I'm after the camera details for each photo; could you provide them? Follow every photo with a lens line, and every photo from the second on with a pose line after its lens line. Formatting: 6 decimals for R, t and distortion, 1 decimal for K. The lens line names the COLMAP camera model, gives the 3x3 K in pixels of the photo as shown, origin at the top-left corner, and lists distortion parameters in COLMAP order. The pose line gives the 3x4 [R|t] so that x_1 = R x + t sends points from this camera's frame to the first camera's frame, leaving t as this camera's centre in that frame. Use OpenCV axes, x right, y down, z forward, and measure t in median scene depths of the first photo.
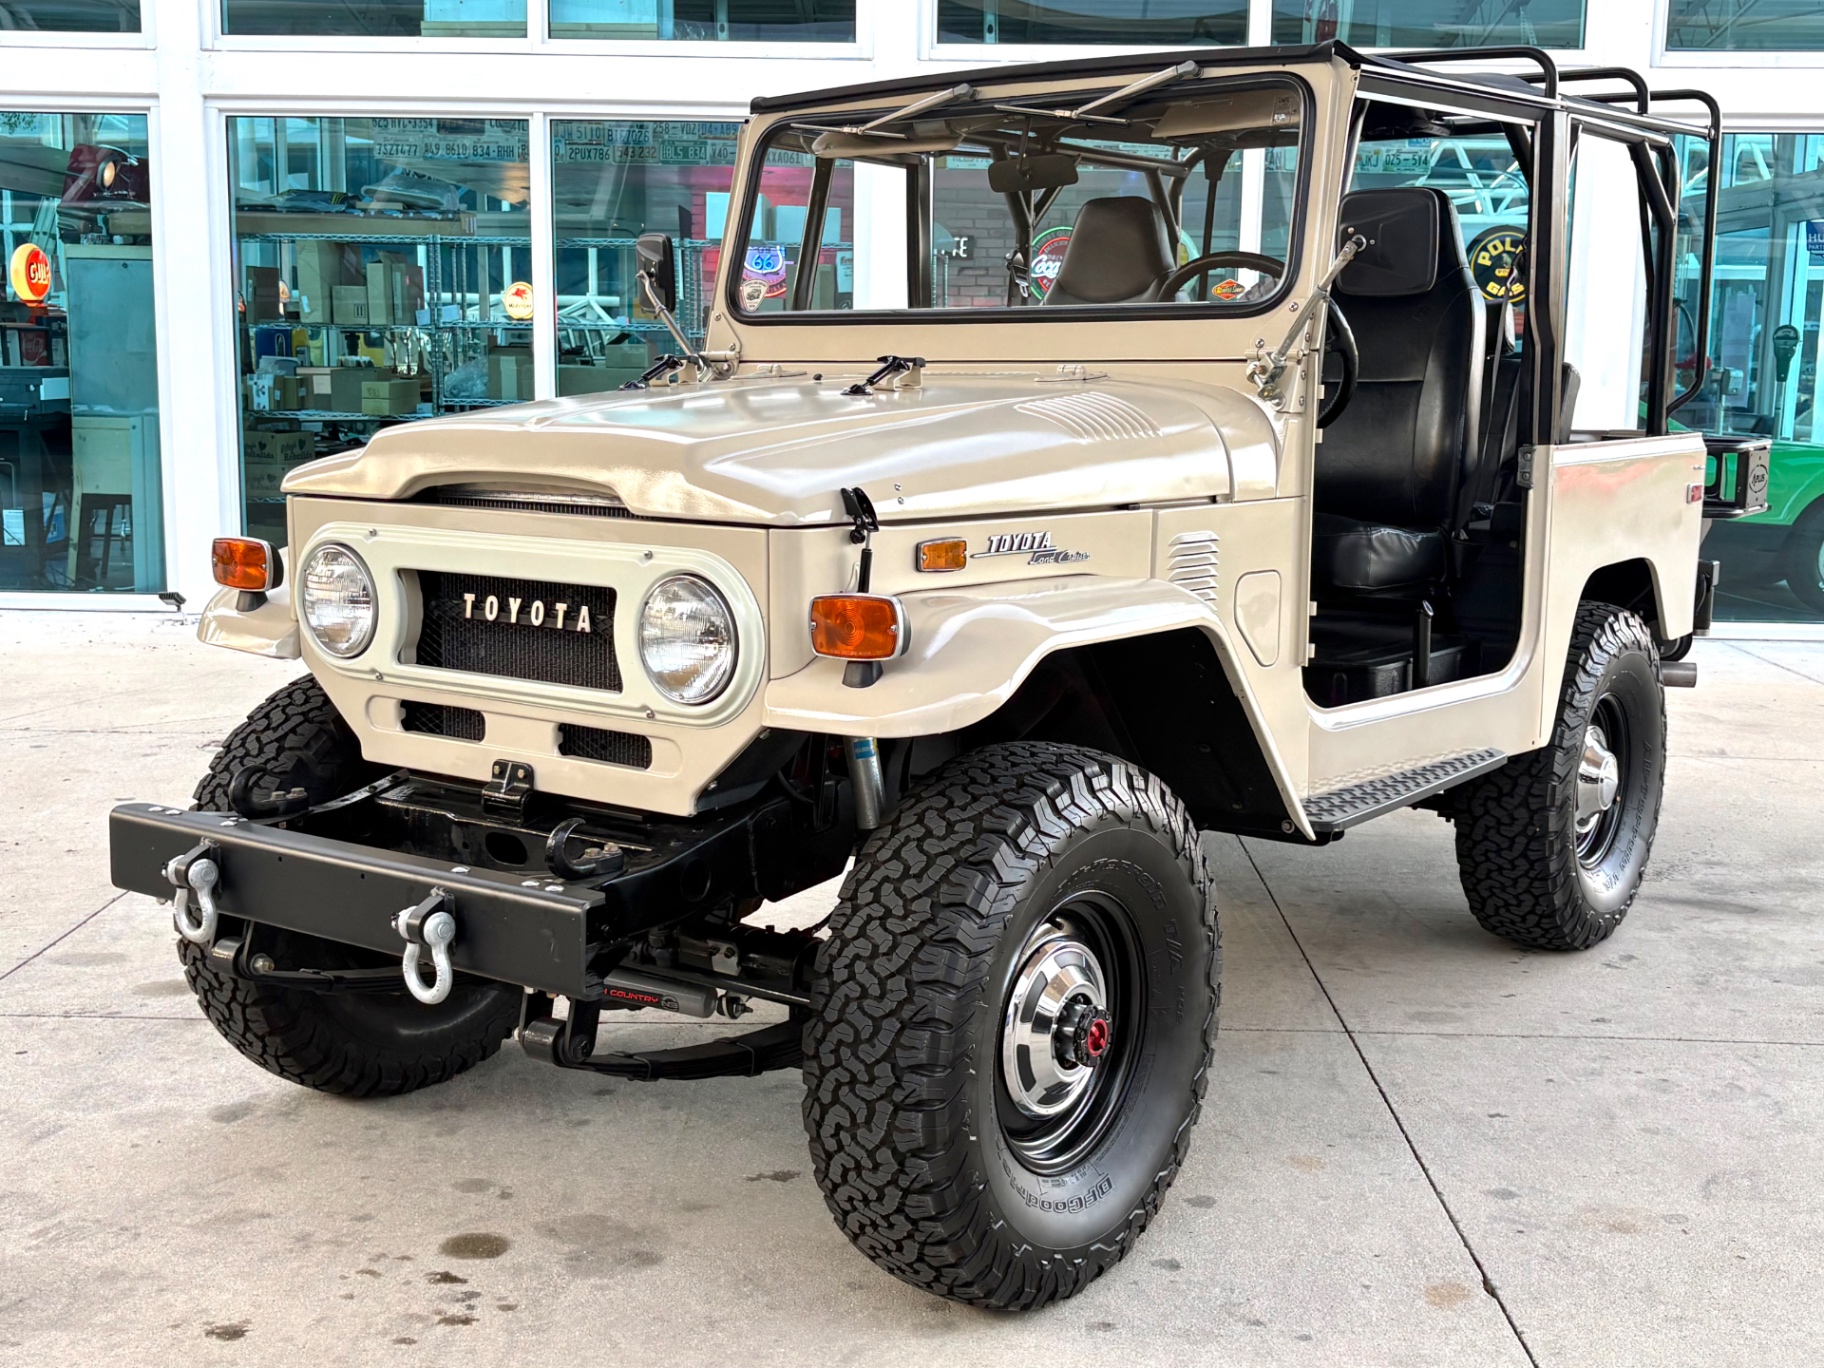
lens RADIAL K [[2219.7, 0, 896.6], [0, 2219.7, 708.7], [0, 0, 1]] dist [0.101886, -0.346645]
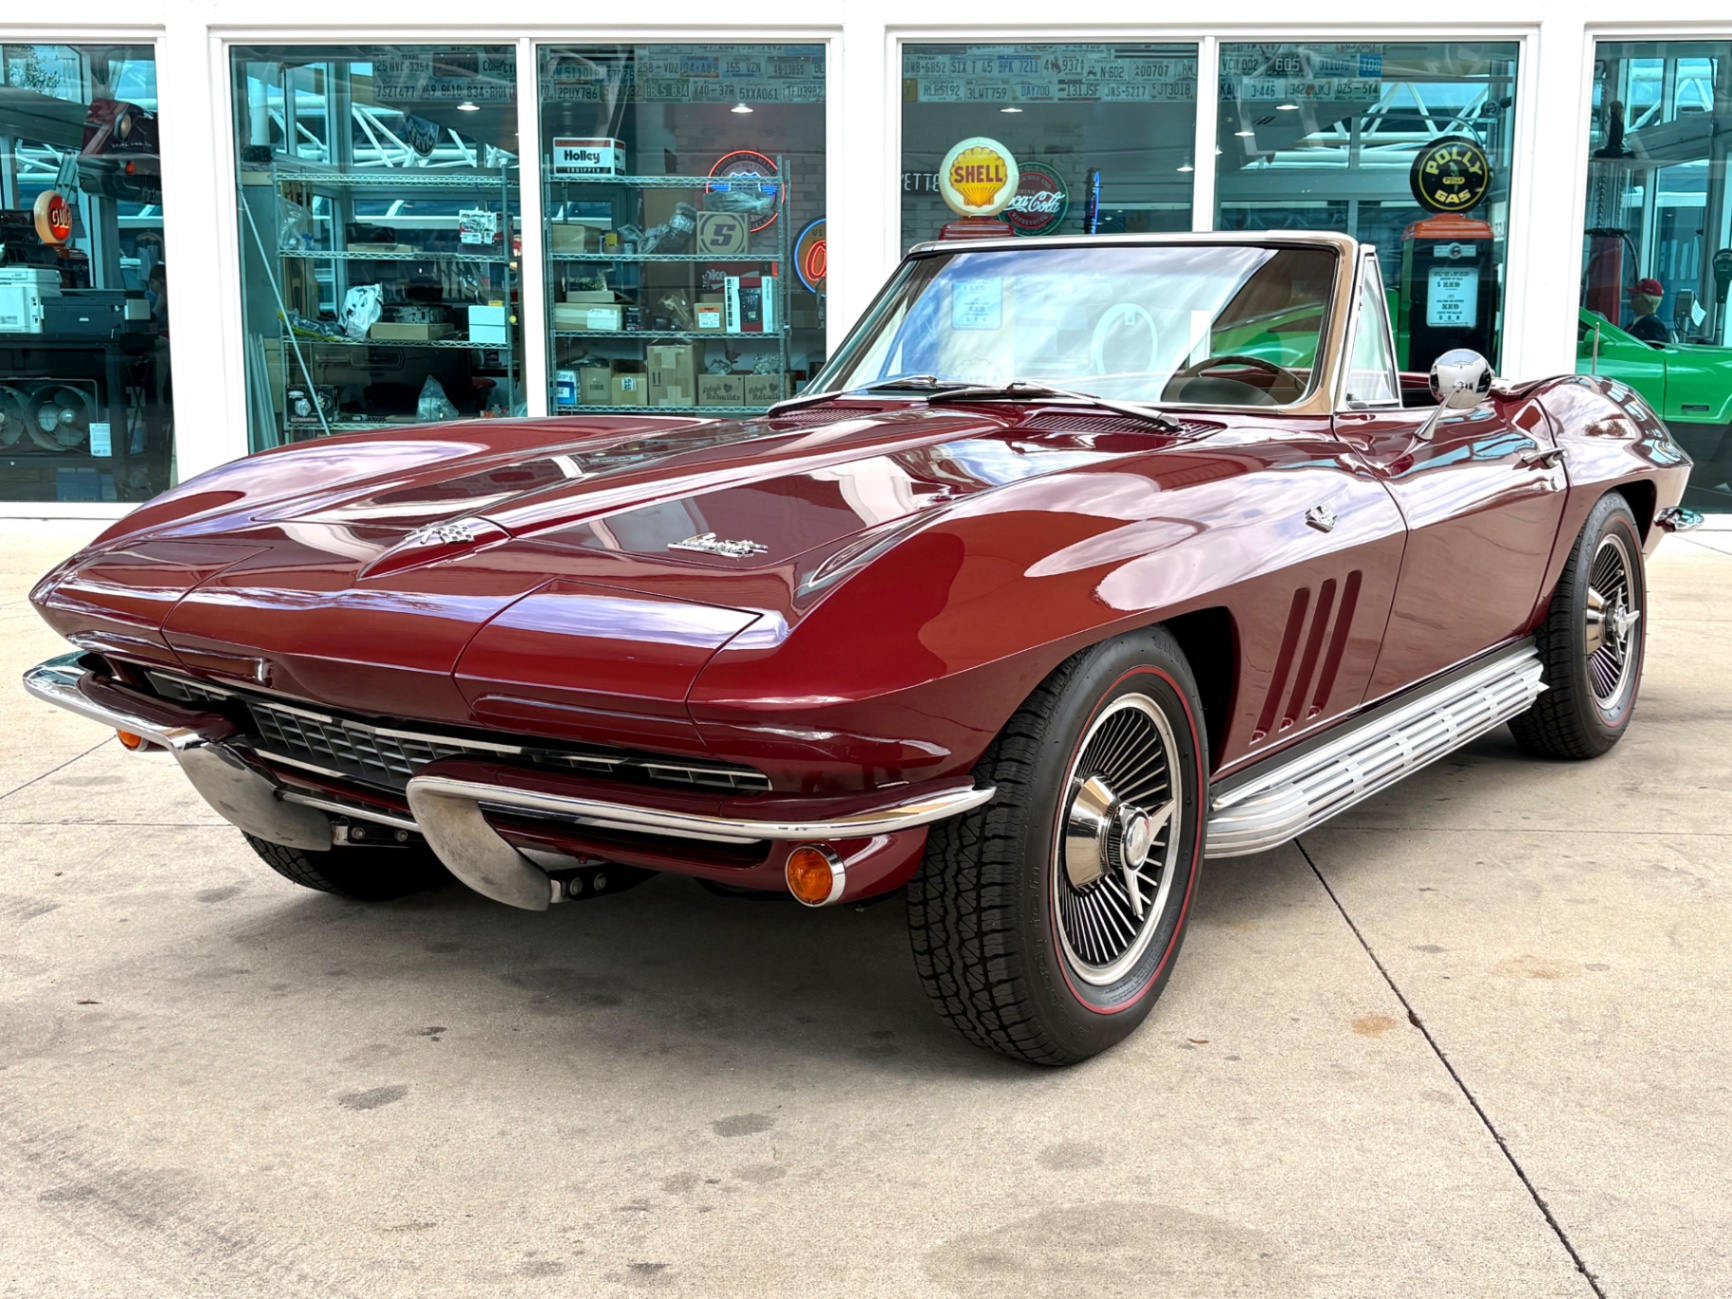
lens RADIAL K [[2107.7, 0, 851.4], [0, 2107.7, 672.9], [0, 0, 1]] dist [0.101886, -0.346645]
pose [[0.999840, -0.008536, -0.015708, 0.006360], [0.008615, 0.999951, 0.004969, 0.028028], [0.015665, -0.005103, 0.999864, 0.003511]]
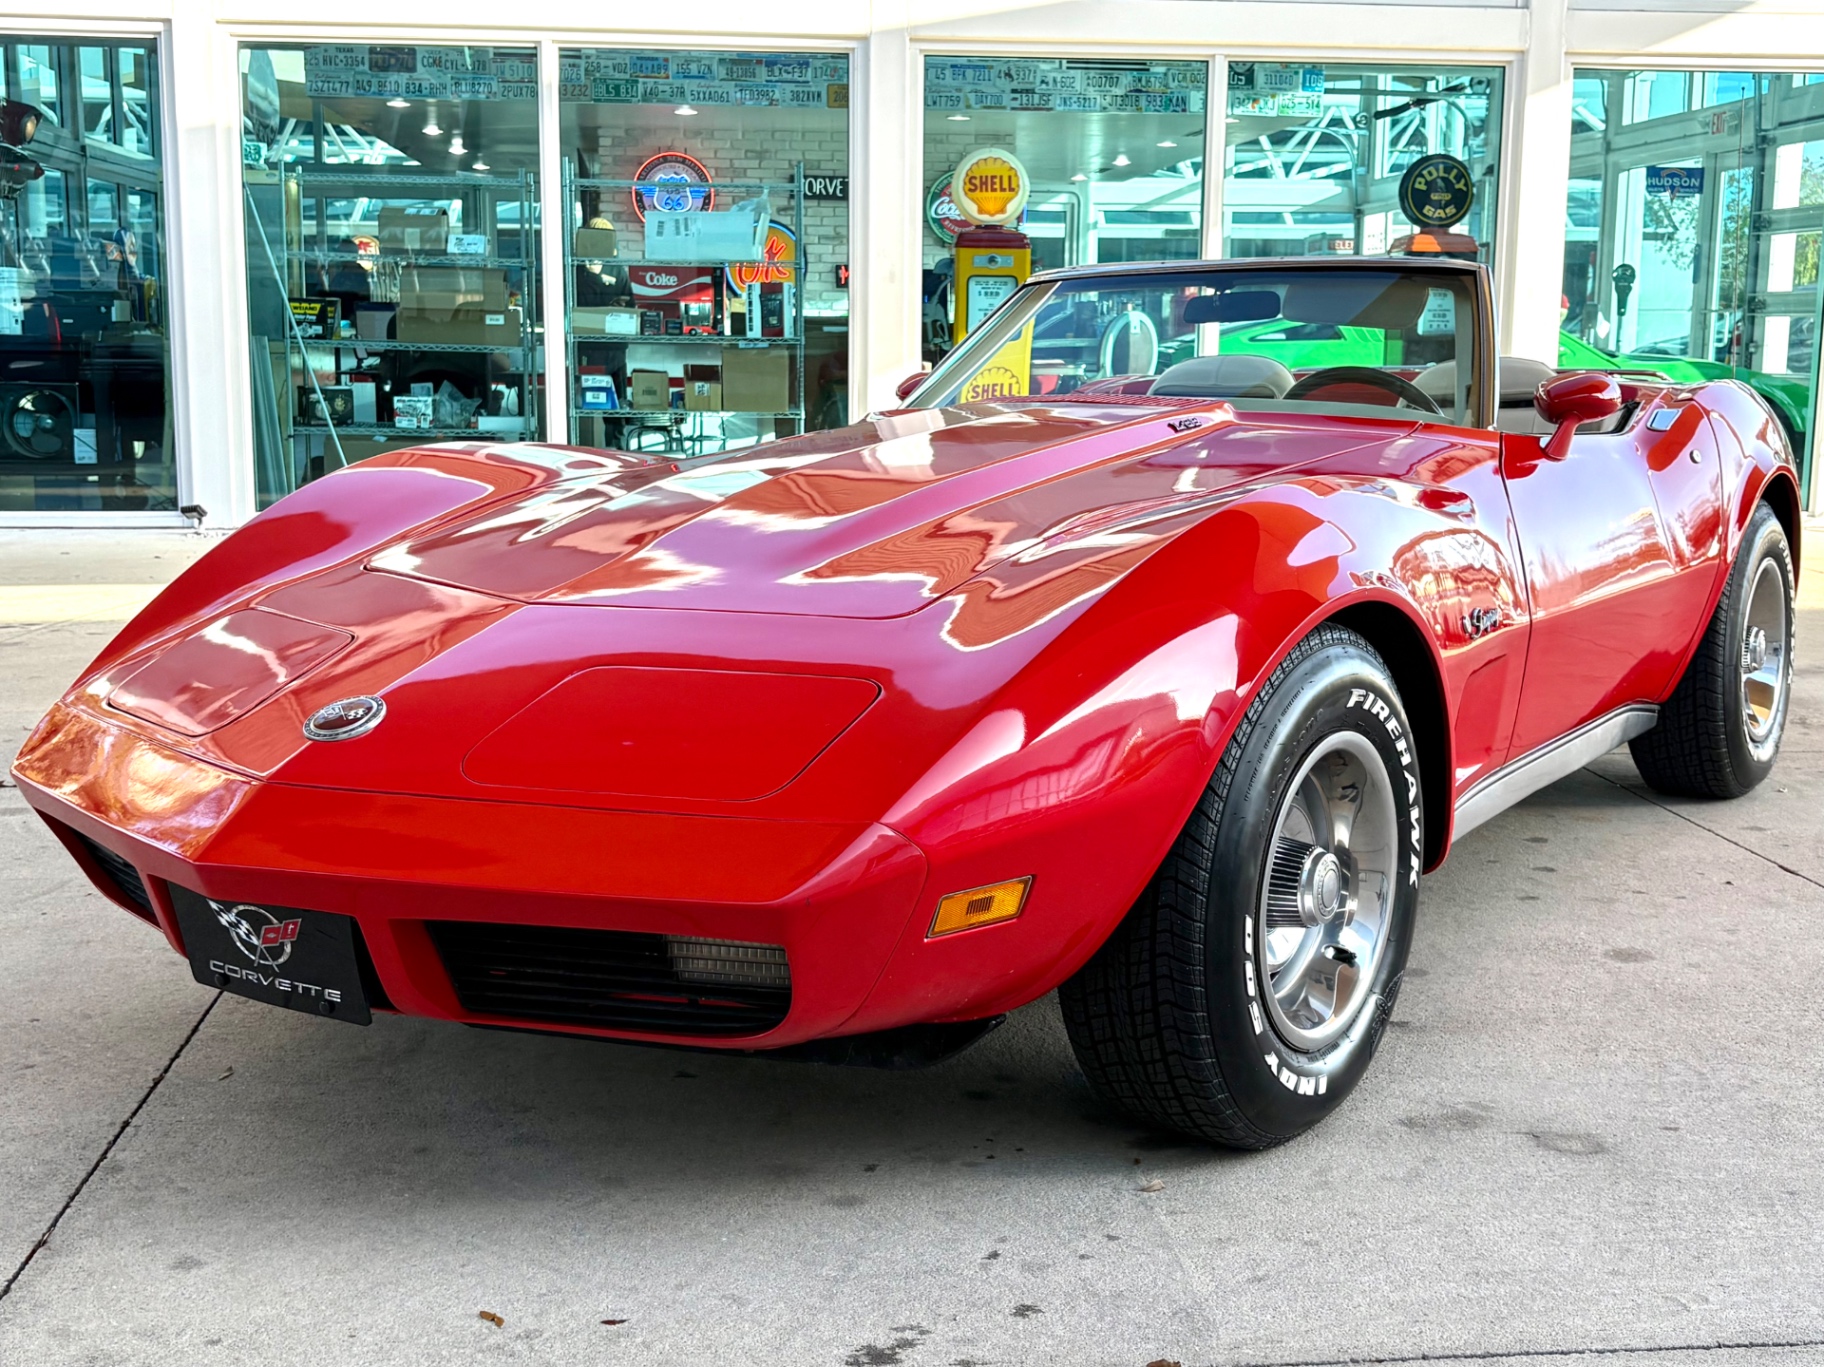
lens RADIAL K [[2277.1, 0, 937.1], [0, 2277.1, 692.6], [0, 0, 1]] dist [0.131632, -0.503833]
pose [[0.991317, -0.026034, 0.128893, -0.125478], [0.026381, 0.999651, -0.000984, 0.043873], [-0.128823, 0.004376, 0.991658, -0.086481]]
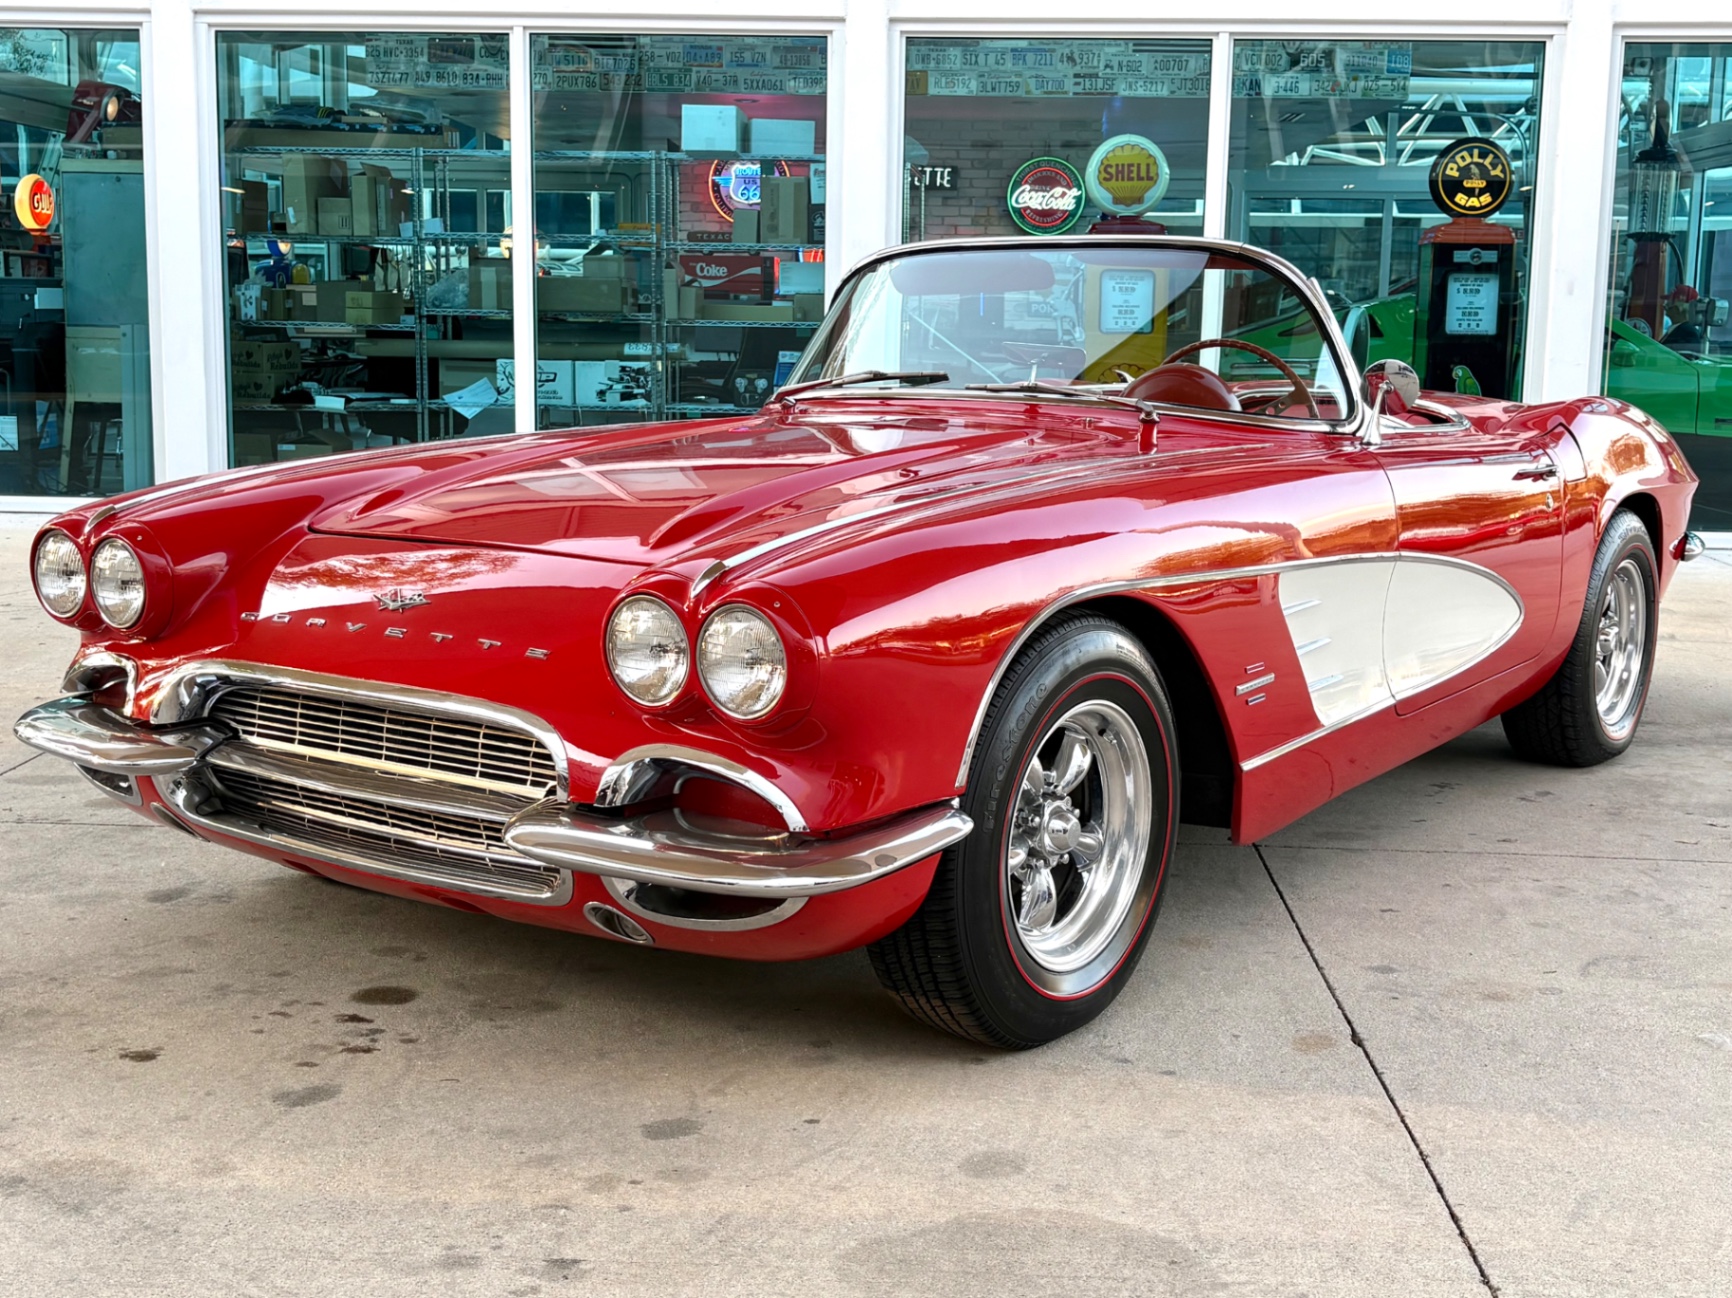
lens RADIAL K [[2215.3, 0, 832.0], [0, 2215.3, 641.3], [0, 0, 1]] dist [0.130414, -0.463402]
pose [[0.999489, 0.006356, -0.031336, 0.016803], [-0.006821, 0.999868, -0.014777, 0.028535], [0.031238, 0.014983, 0.999400, -0.012544]]
